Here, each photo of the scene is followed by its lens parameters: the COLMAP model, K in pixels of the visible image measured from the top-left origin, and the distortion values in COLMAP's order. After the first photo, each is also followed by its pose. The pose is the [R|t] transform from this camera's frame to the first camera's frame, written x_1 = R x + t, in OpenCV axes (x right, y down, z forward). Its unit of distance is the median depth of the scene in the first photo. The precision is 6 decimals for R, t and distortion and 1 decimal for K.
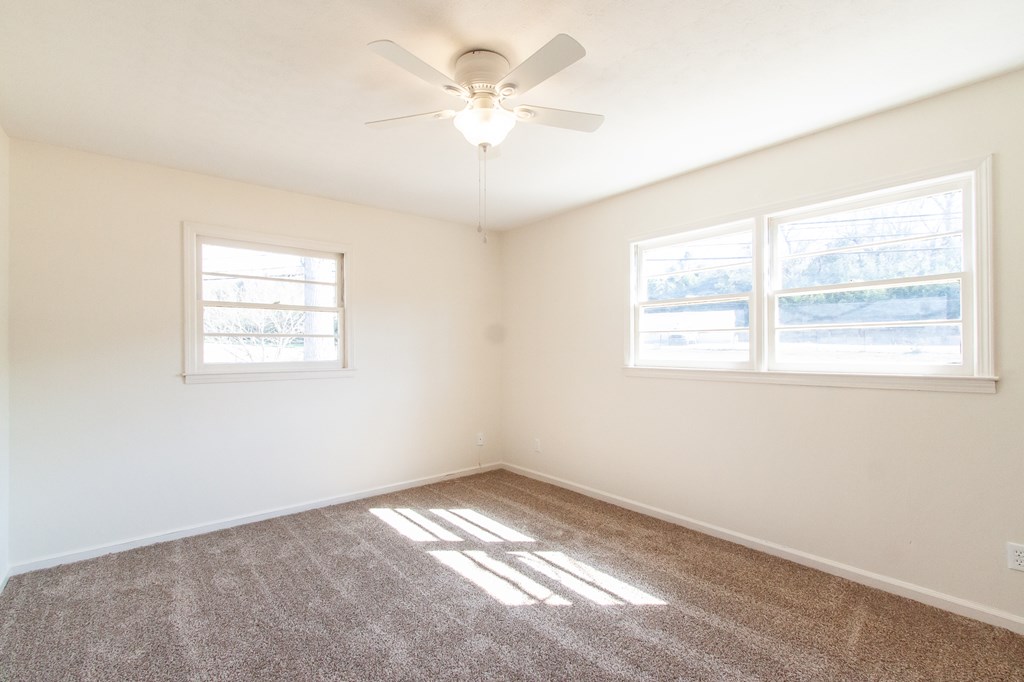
lens RADIAL K [[473.6, 0, 520.8], [0, 473.6, 343.6], [0, 0, 1]] dist [0.002678, -0.000218]
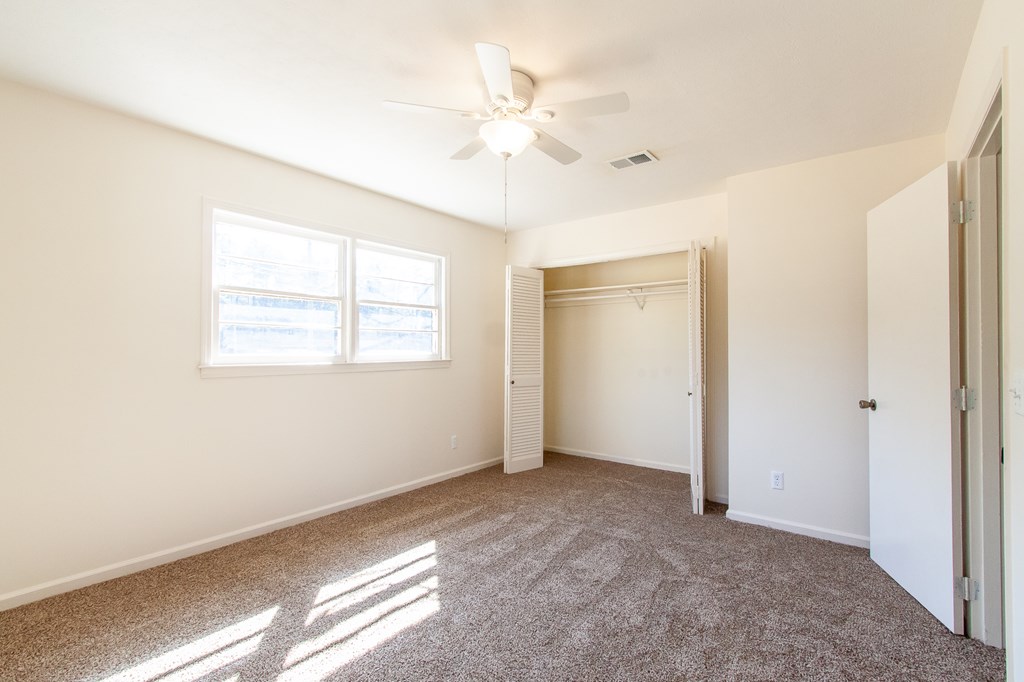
lens RADIAL K [[473.6, 0, 520.8], [0, 473.6, 343.6], [0, 0, 1]] dist [0.002678, -0.000218]
pose [[-0.228003, 0.012629, 0.973579, -0.862354], [-0.012086, 0.999802, -0.015800, 0.023719], [-0.973585, -0.015369, -0.227805, 0.912094]]
